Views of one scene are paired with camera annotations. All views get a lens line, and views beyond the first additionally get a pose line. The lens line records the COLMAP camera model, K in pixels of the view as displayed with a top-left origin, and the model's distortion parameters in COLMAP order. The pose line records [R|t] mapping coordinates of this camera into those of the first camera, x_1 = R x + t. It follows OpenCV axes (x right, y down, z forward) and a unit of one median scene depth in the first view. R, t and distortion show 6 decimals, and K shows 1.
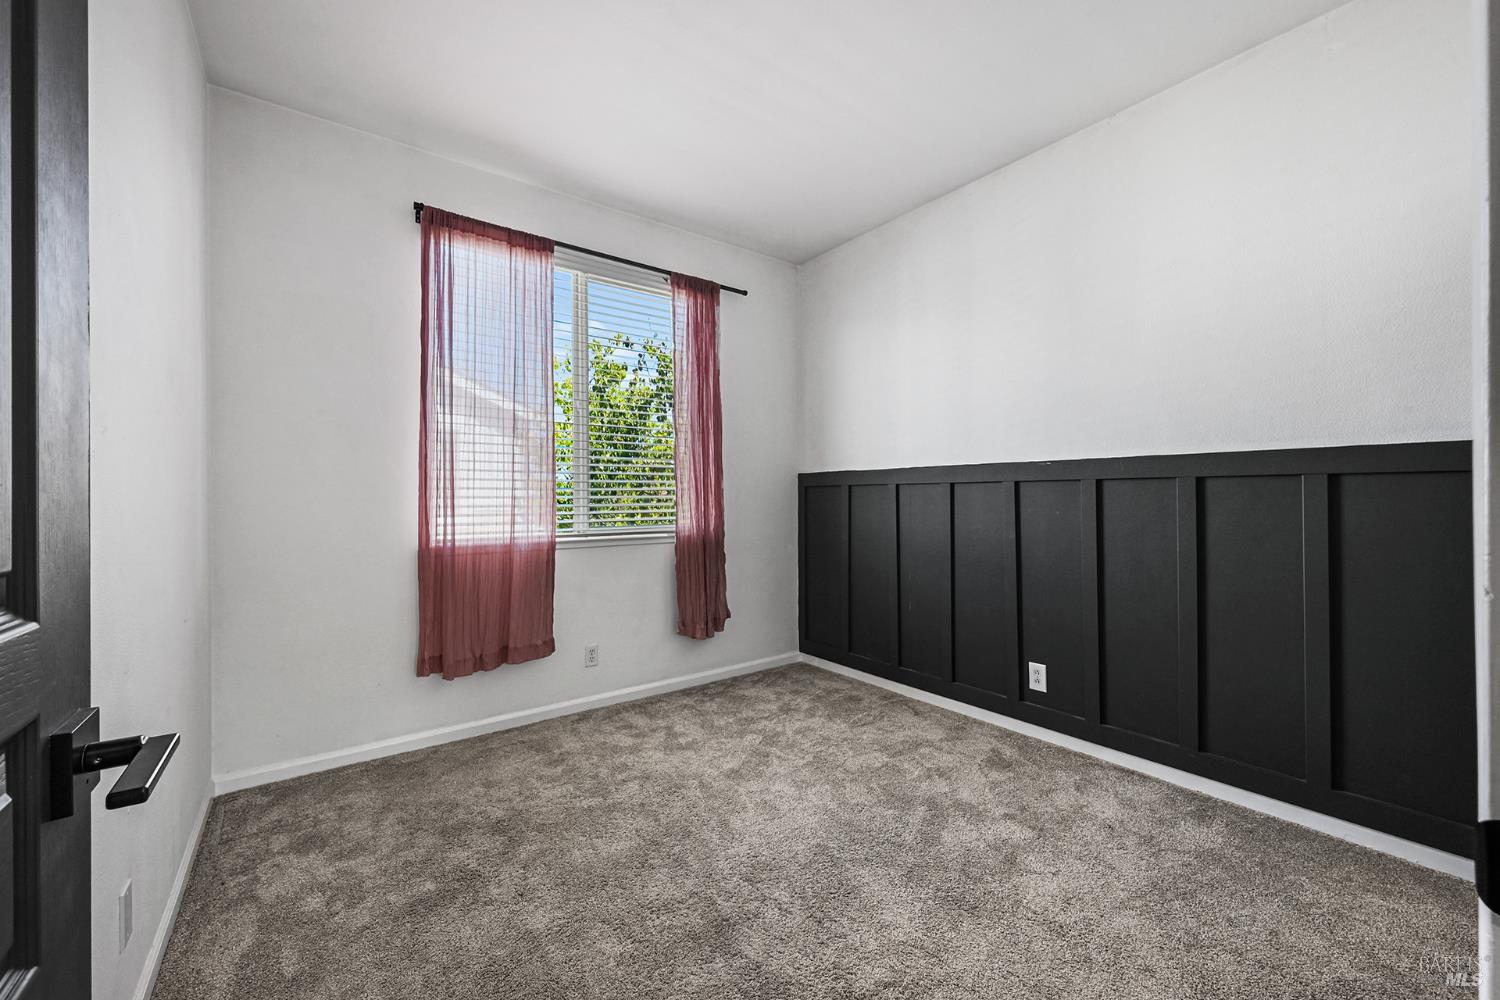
lens RADIAL K [[595.5, 0, 750.4], [0, 595.5, 494.2], [0, 0, 1]] dist [-0.001820, 0.000181]
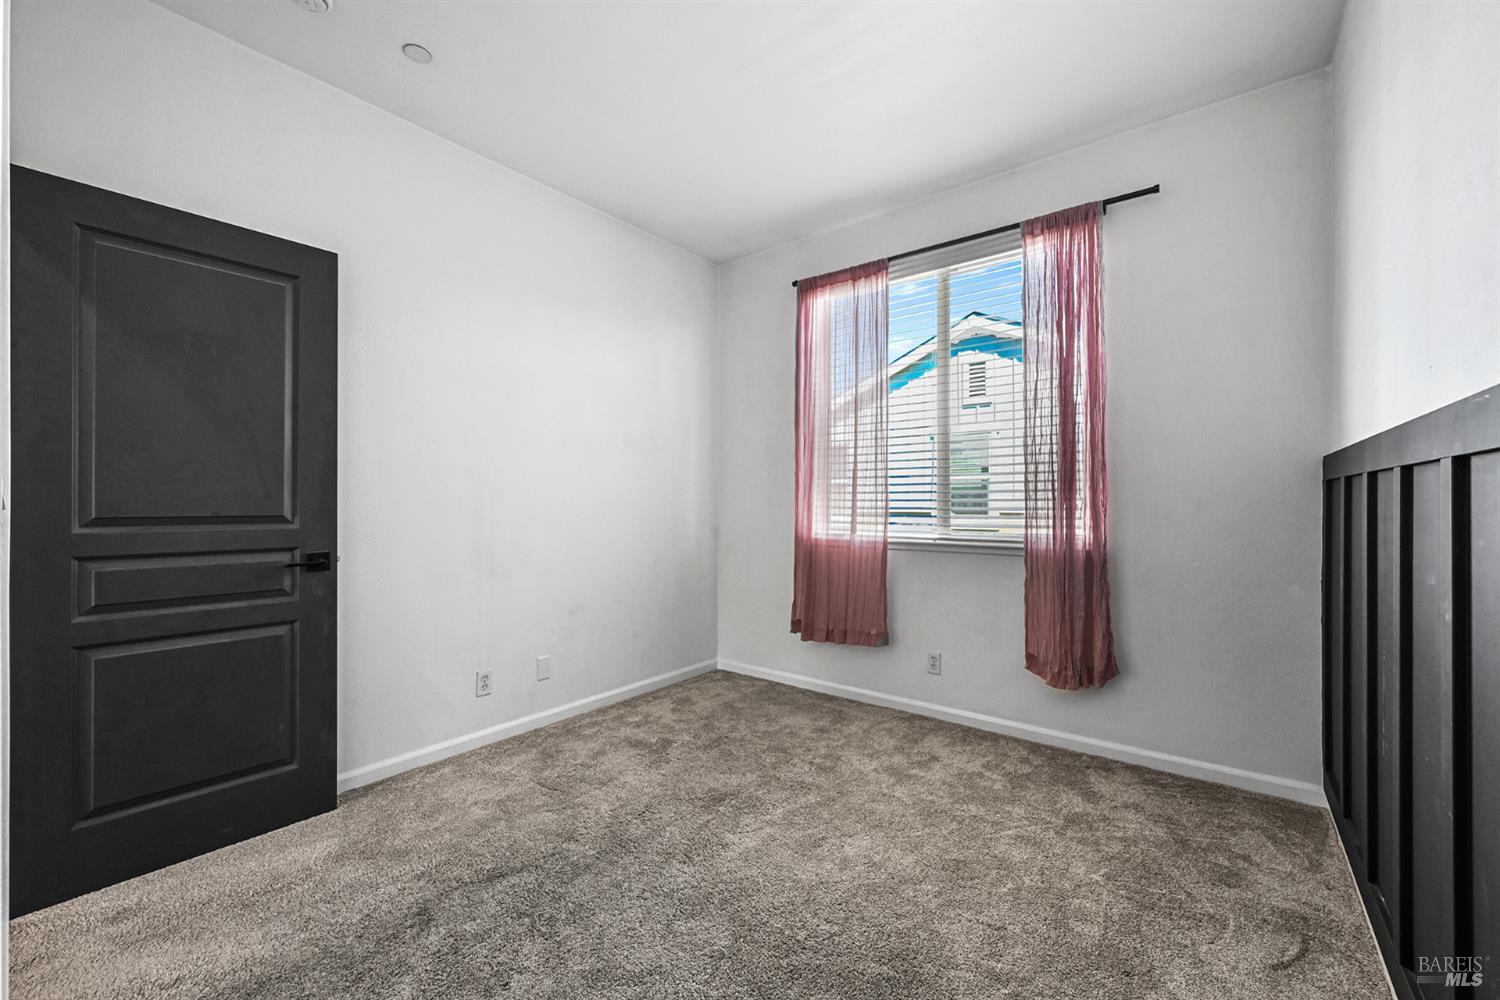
lens RADIAL K [[595.5, 0, 747.2], [0, 595.5, 502.9], [0, 0, 1]] dist [-0.001820, 0.000181]
pose [[0.244885, 0.005332, -0.969537, 0.653811], [0.004295, 0.999969, 0.006584, 0.002179], [0.969543, -0.005776, 0.244854, 0.509940]]
